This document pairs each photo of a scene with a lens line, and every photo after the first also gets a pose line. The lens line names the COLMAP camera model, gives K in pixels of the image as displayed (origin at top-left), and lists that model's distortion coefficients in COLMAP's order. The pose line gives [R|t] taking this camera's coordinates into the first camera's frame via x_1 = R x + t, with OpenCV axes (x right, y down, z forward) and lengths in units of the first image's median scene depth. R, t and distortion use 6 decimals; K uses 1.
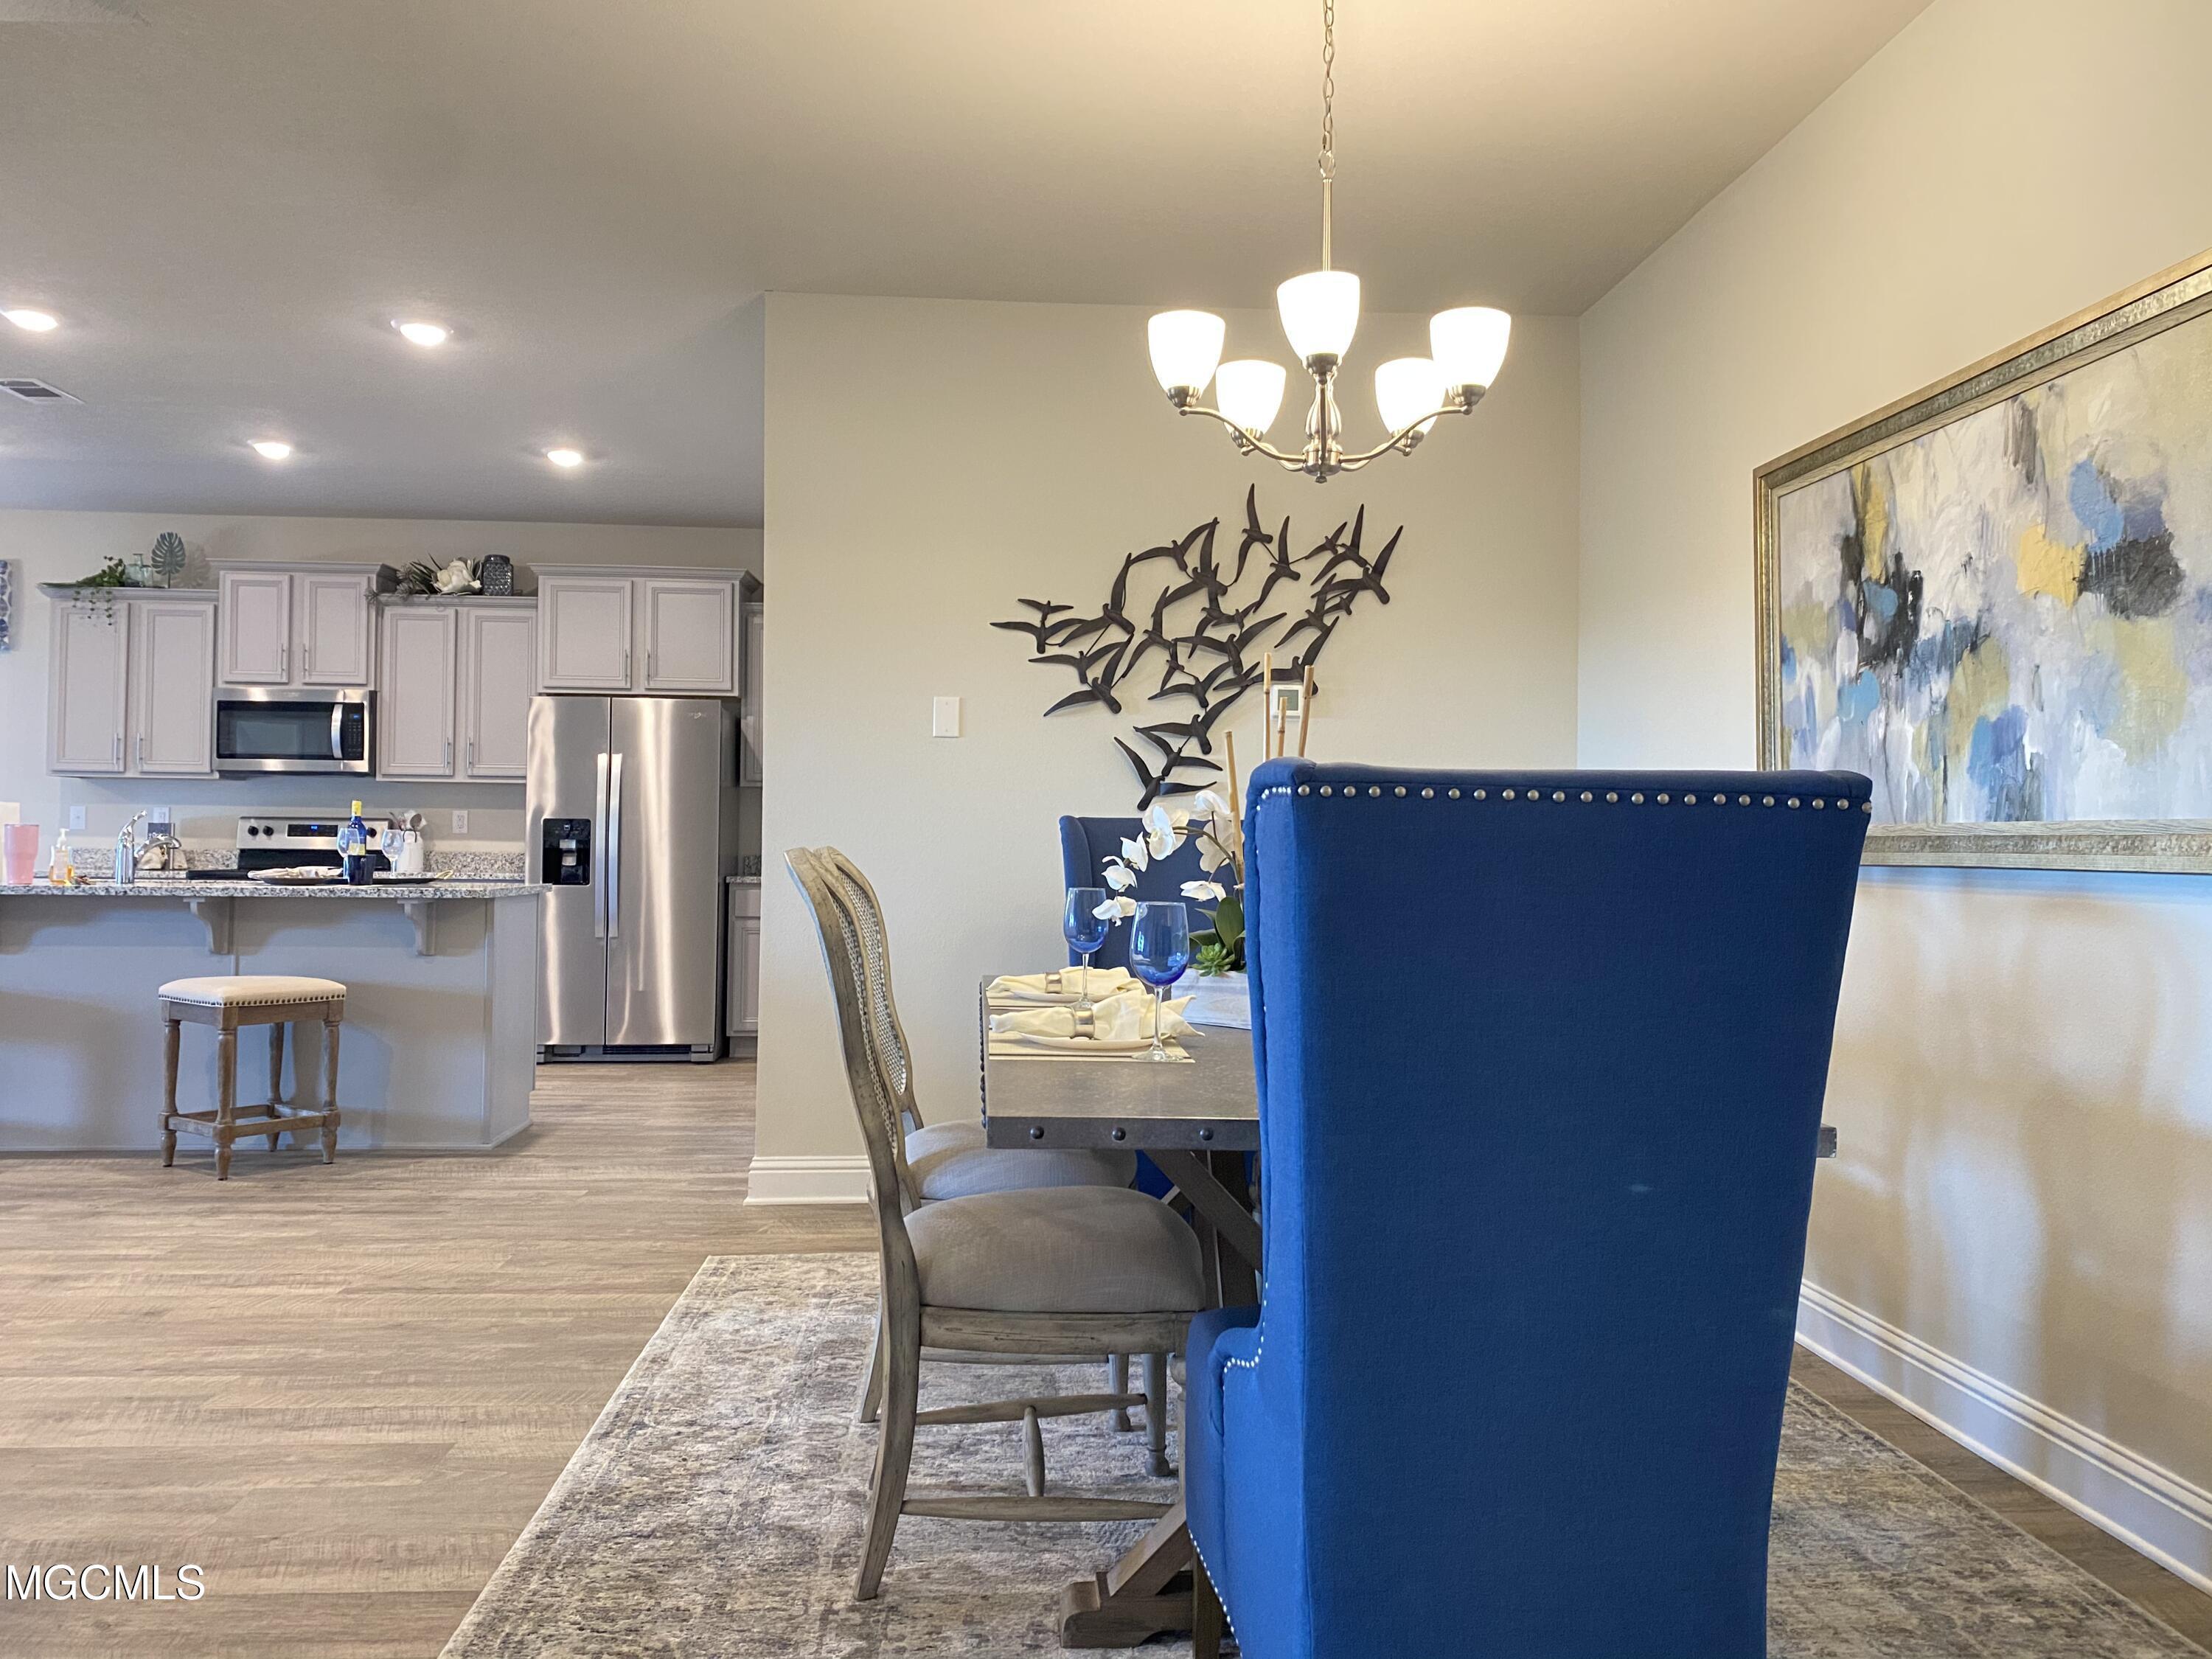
lens RADIAL K [[1689.3, 0, 1098.2], [0, 1689.3, 815.5], [0, 0, 1]] dist [0.049768, -0.077044]
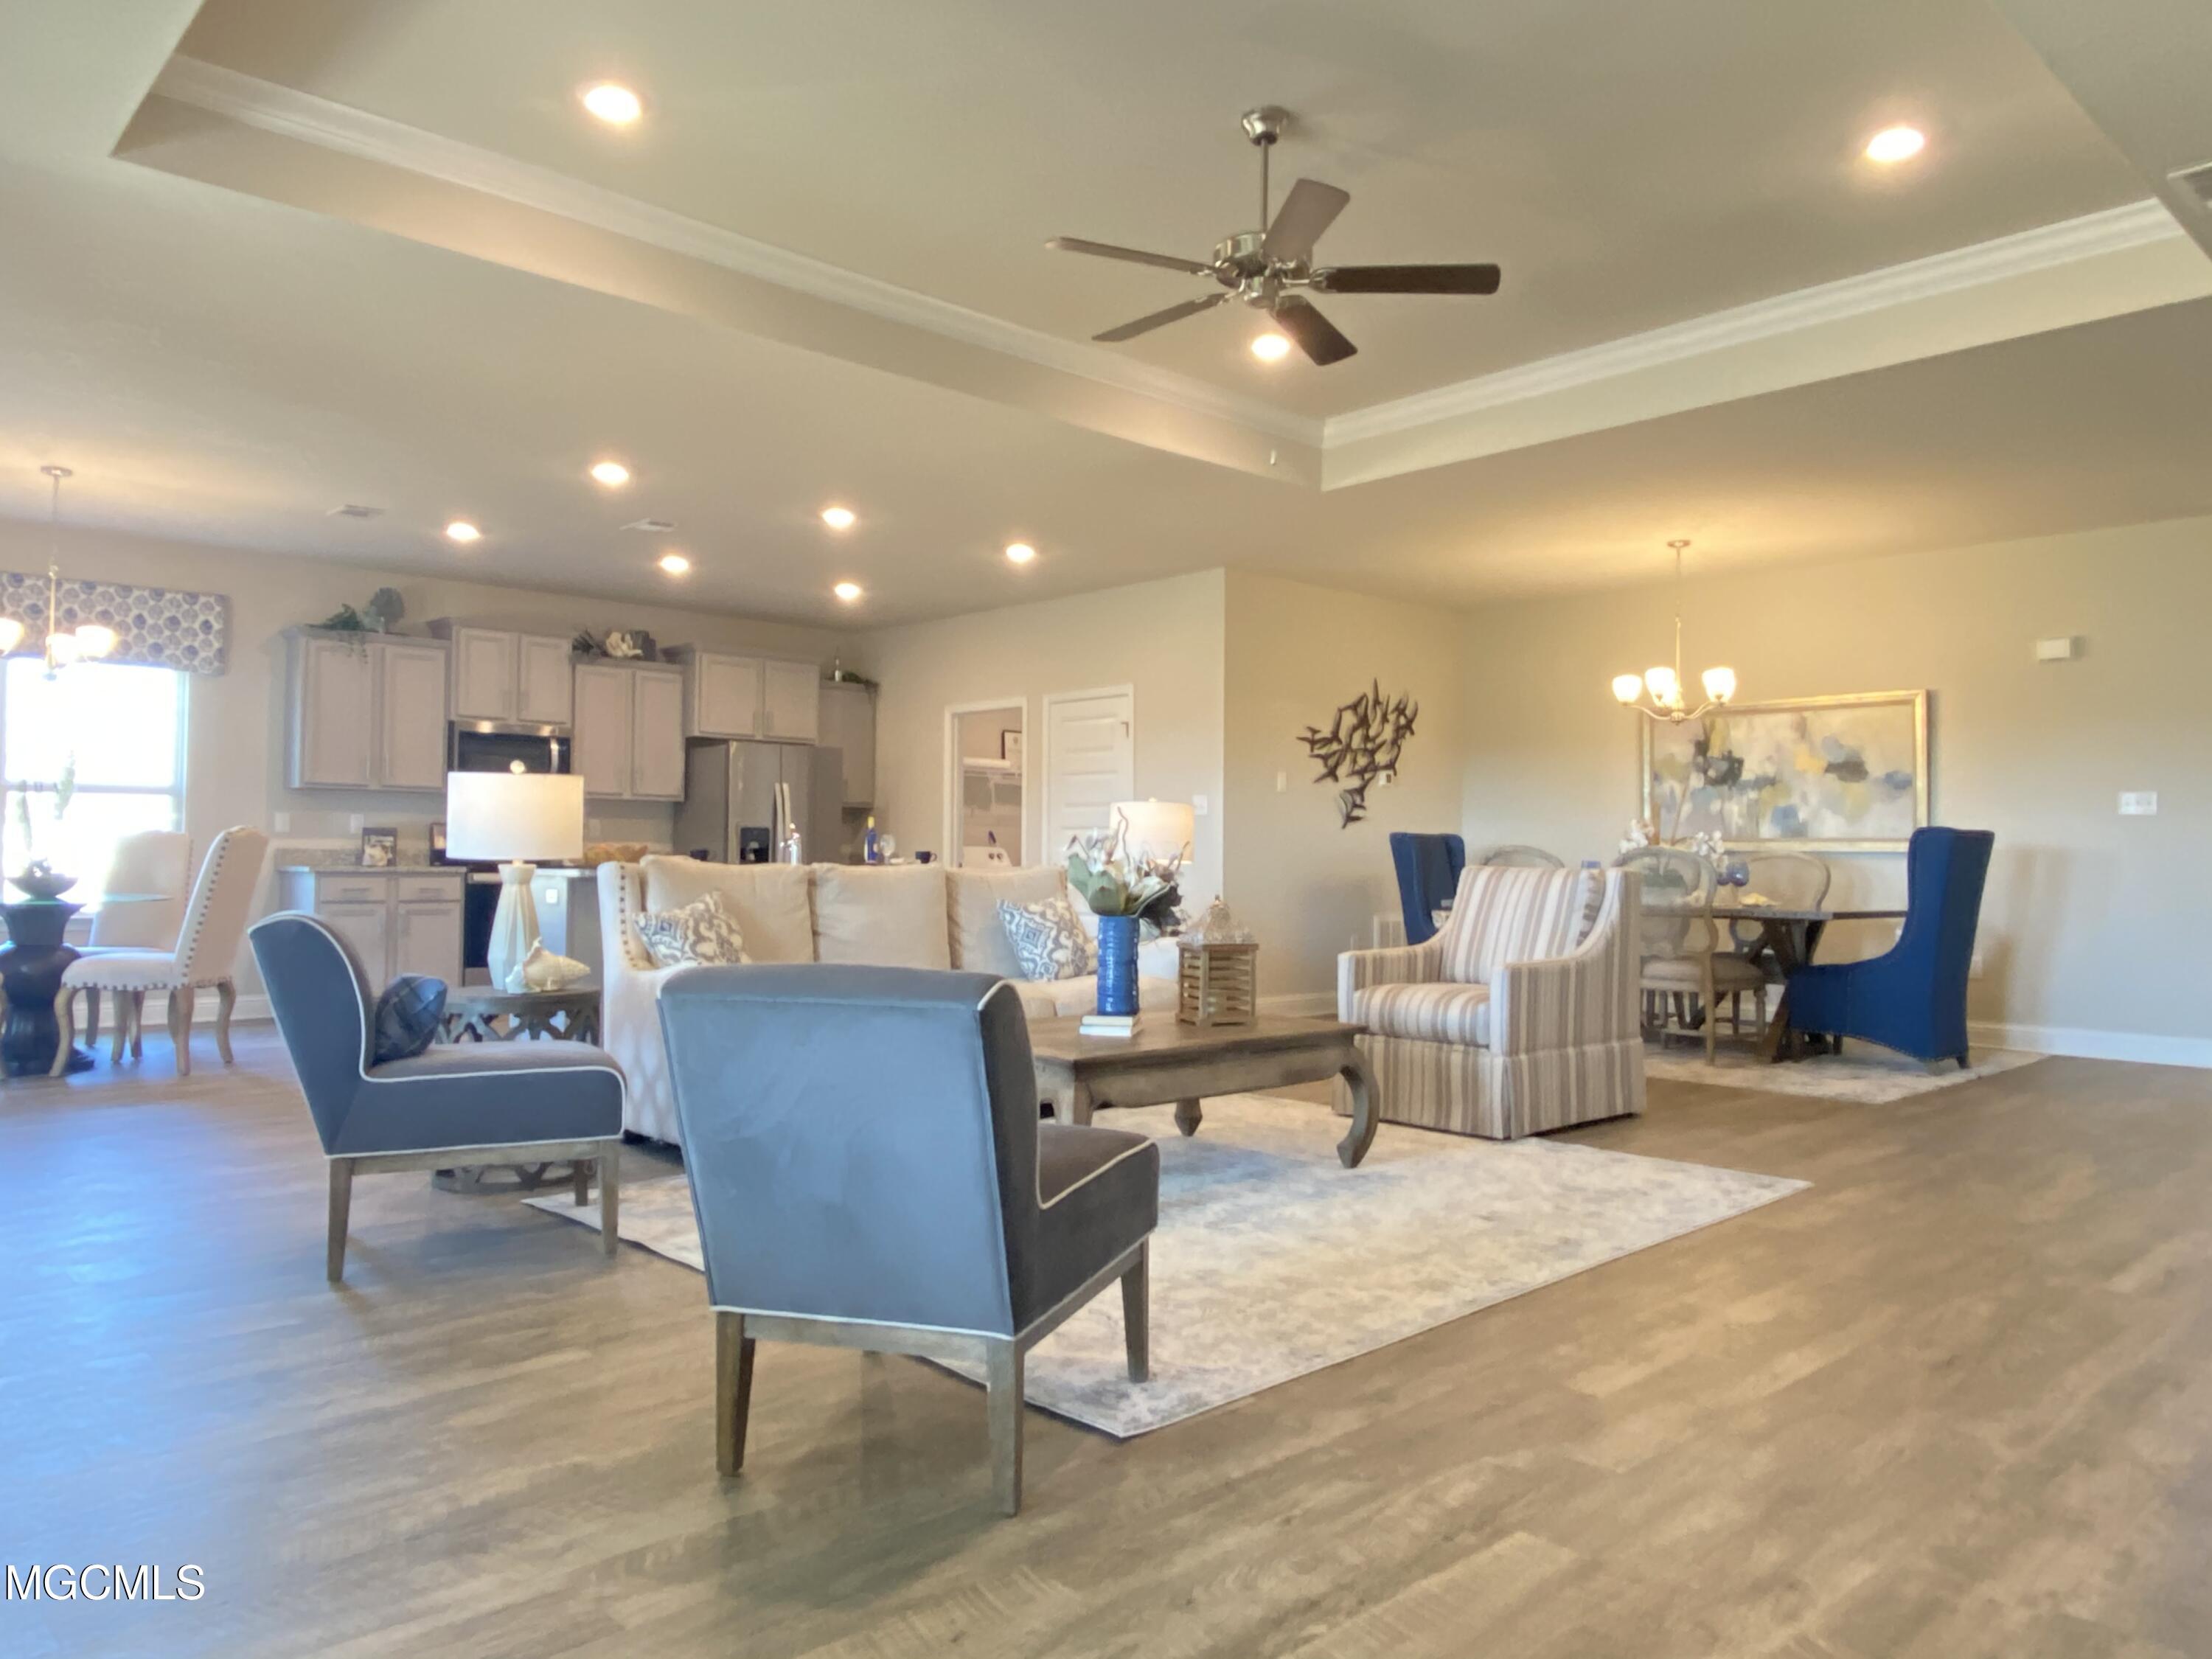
lens RADIAL K [[1500.0, 0, 1095.6], [0, 1500.0, 828.7], [0, 0, 1]] dist [0.068814, -0.086789]
pose [[0.781880, 0.007249, 0.623387, -1.479428], [-0.010552, 0.999943, 0.001607, -0.003069], [-0.623340, -0.007835, 0.781912, -0.296587]]
